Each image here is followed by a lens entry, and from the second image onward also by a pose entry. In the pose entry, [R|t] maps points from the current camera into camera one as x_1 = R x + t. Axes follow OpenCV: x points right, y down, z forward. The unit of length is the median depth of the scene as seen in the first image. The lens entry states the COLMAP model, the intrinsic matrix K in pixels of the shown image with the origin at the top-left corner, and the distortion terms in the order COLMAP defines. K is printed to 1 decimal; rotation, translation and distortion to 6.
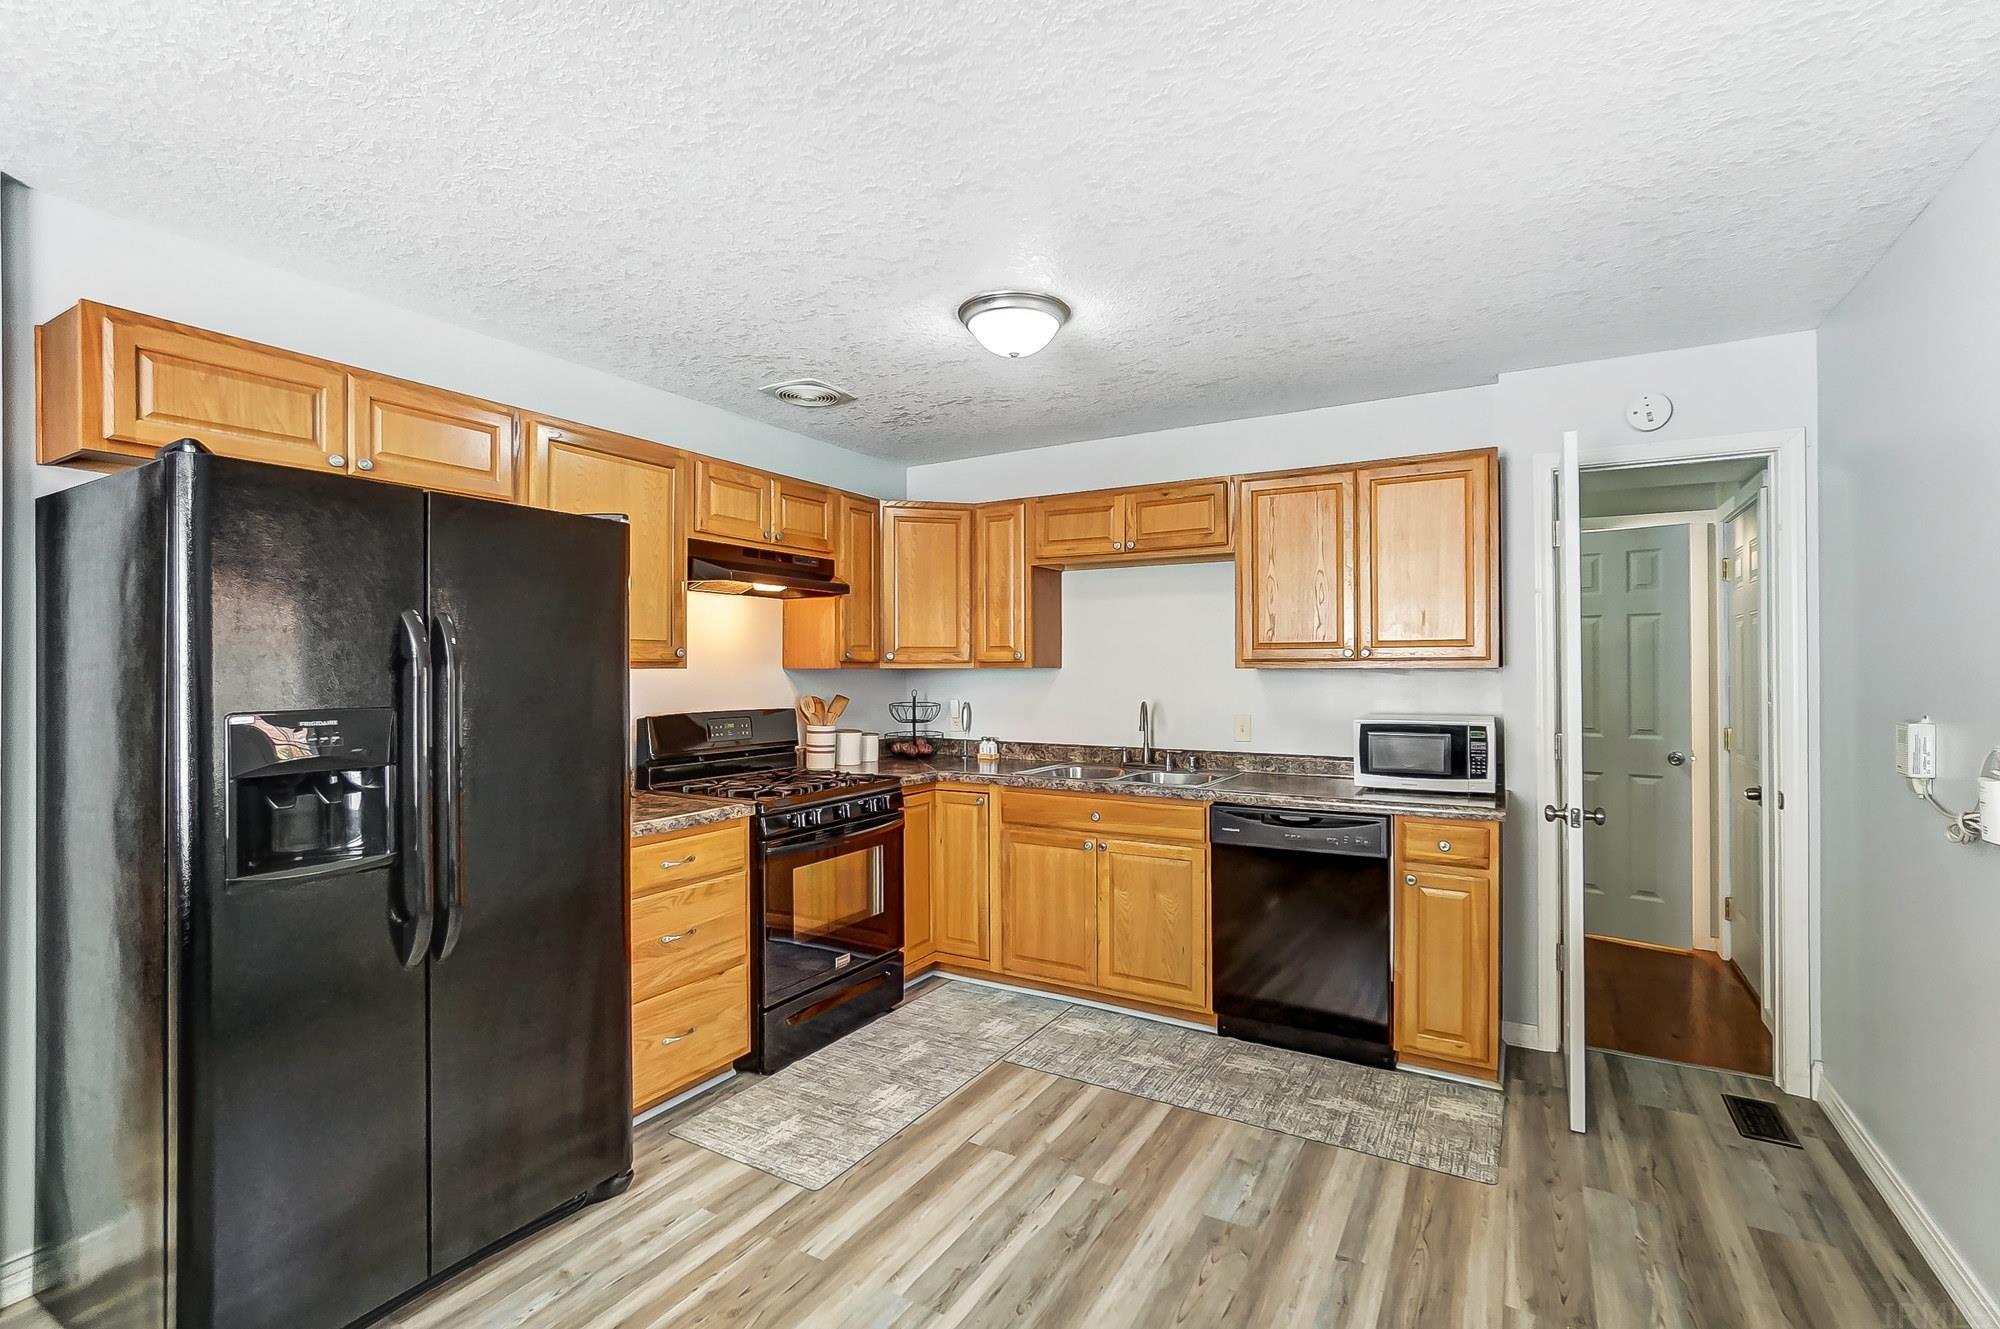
lens RADIAL K [[898.1, 0, 1011.4], [0, 898.1, 670.0], [0, 0, 1]] dist [-0.024569, 0.012776]
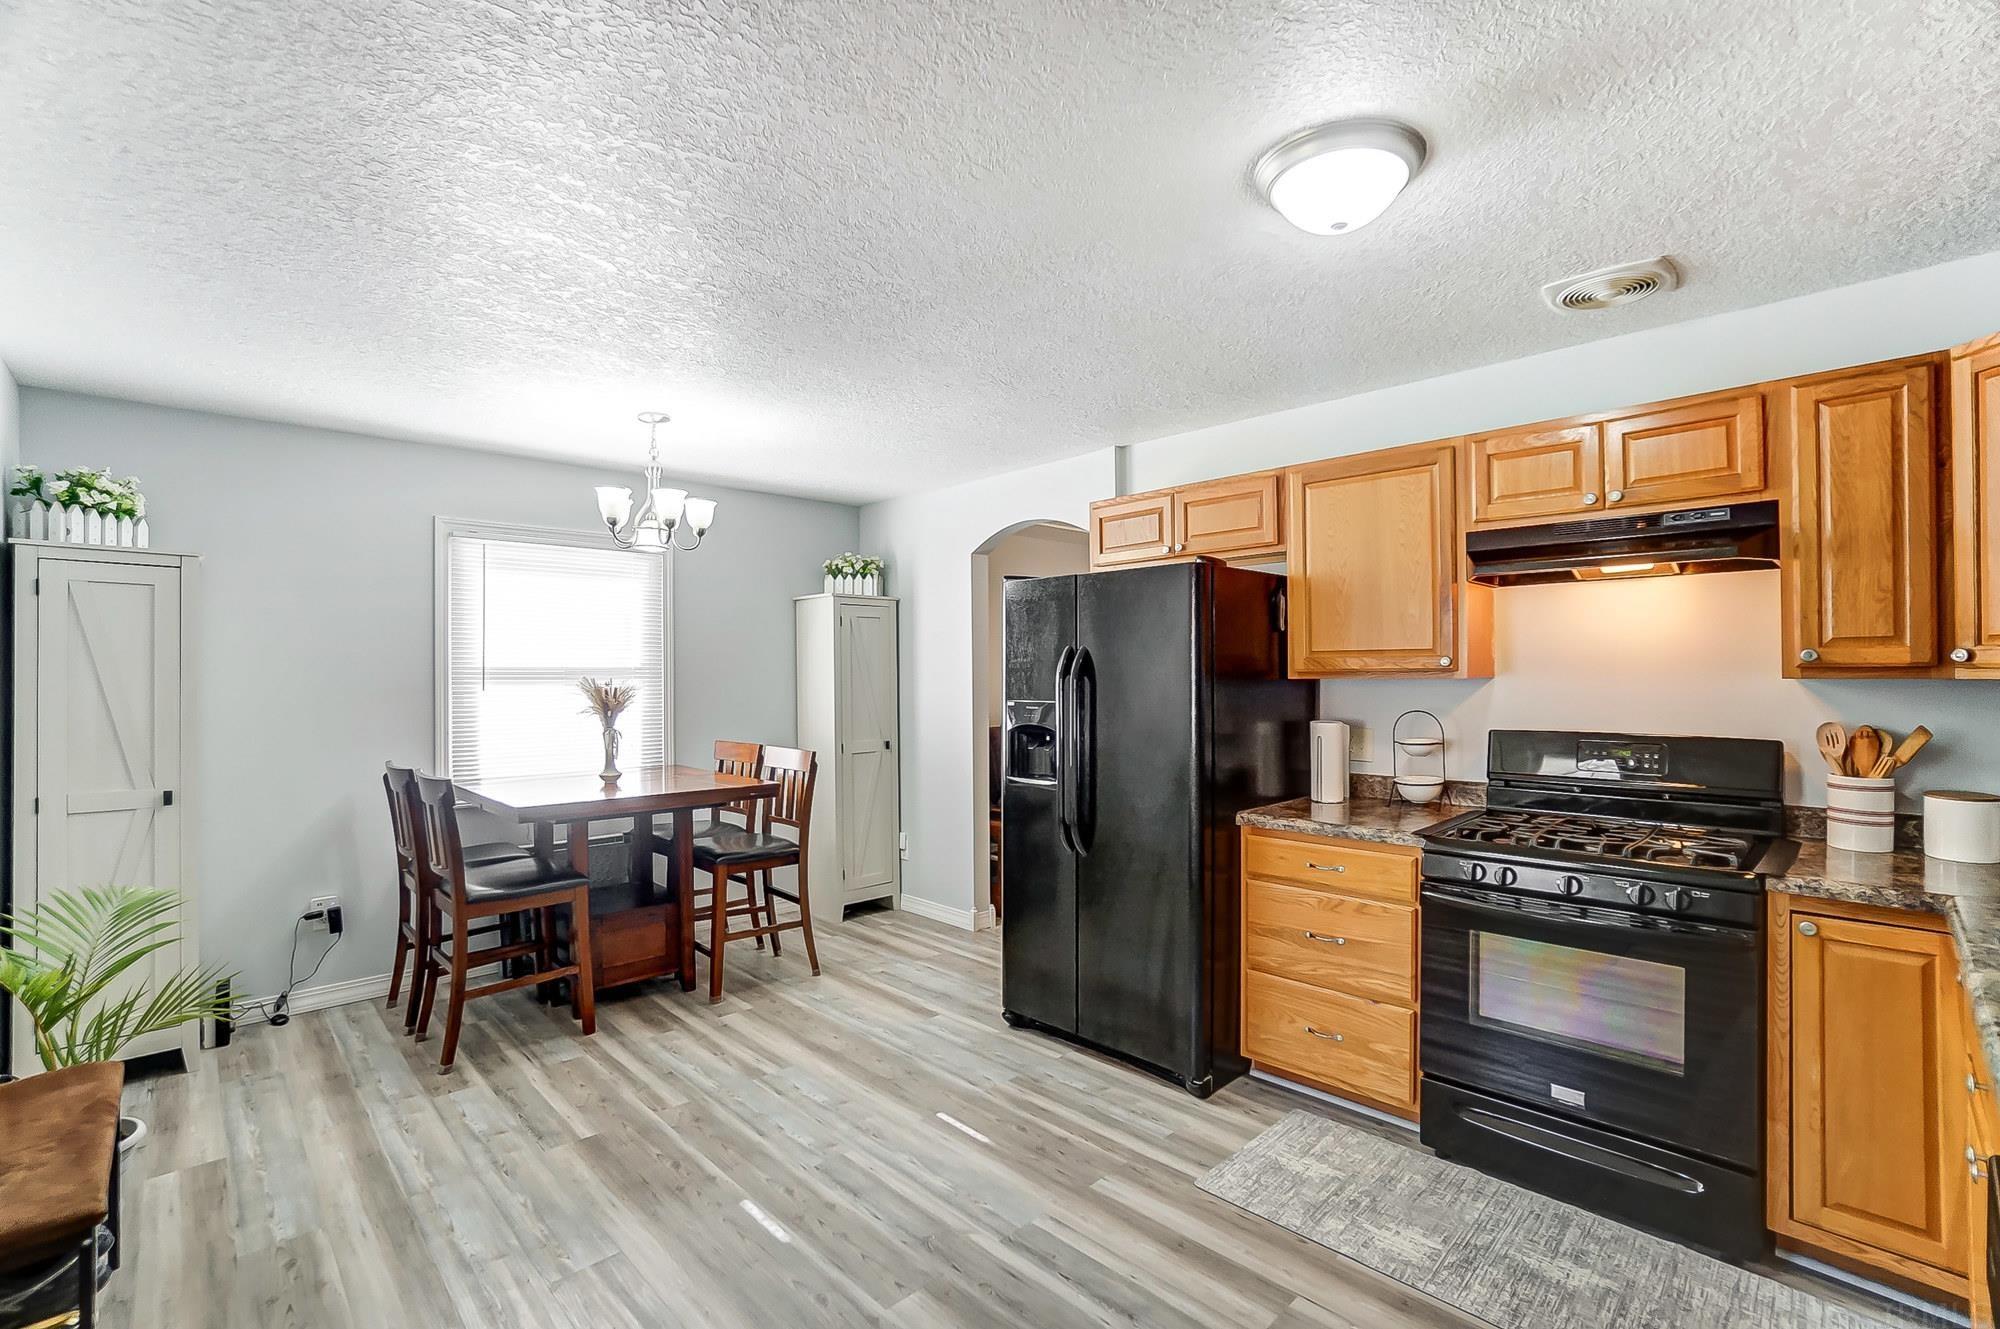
lens RADIAL K [[898.1, 0, 1011.4], [0, 898.1, 670.0], [0, 0, 1]] dist [-0.024569, 0.012776]
pose [[-0.260330, 0.005985, -0.965501, 0.680573], [0.012126, 0.999922, 0.002929, -0.020941], [0.965444, -0.010945, -0.260382, 0.863312]]
